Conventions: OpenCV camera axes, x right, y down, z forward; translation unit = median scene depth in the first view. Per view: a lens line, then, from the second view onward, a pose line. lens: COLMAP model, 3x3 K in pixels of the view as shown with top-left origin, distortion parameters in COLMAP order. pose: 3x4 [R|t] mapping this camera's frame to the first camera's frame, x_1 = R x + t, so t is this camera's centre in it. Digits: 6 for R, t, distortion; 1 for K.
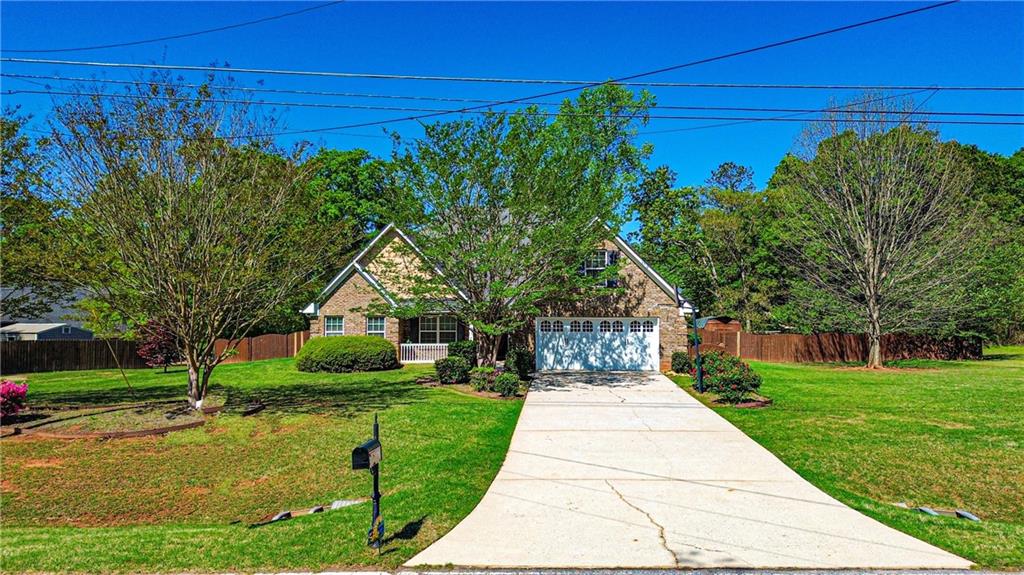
lens RADIAL K [[741.2, 0, 512.4], [0, 741.2, 285.7], [0, 0, 1]] dist [0.057960, -0.037057]
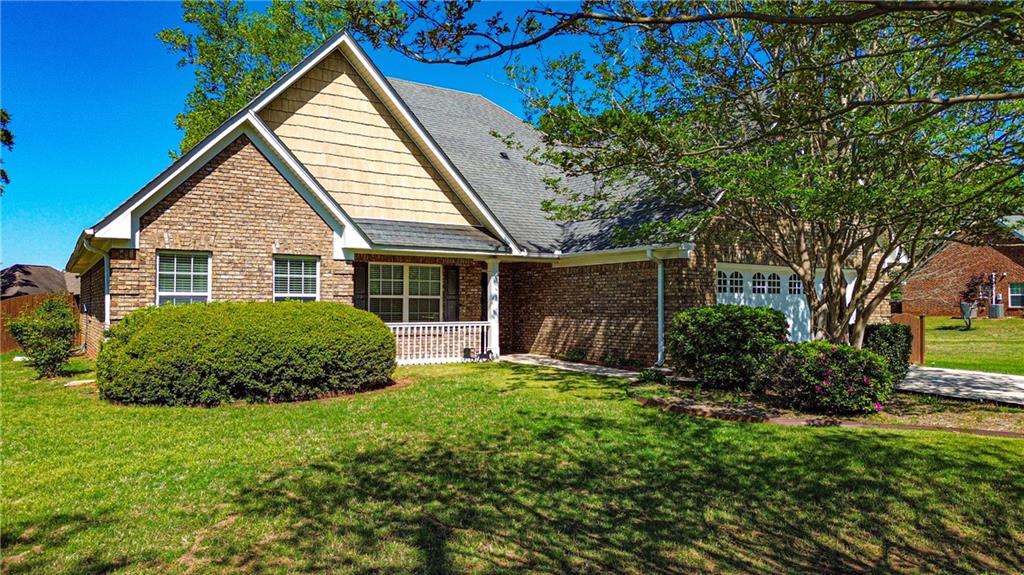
lens RADIAL K [[741.2, 0, 515.1], [0, 741.2, 287.4], [0, 0, 1]] dist [0.057960, -0.037057]
pose [[0.810993, 0.019668, 0.584726, -0.326053], [-0.024247, 0.999706, 0.000003, 0.055167], [-0.584554, -0.014180, 0.811231, 0.596268]]
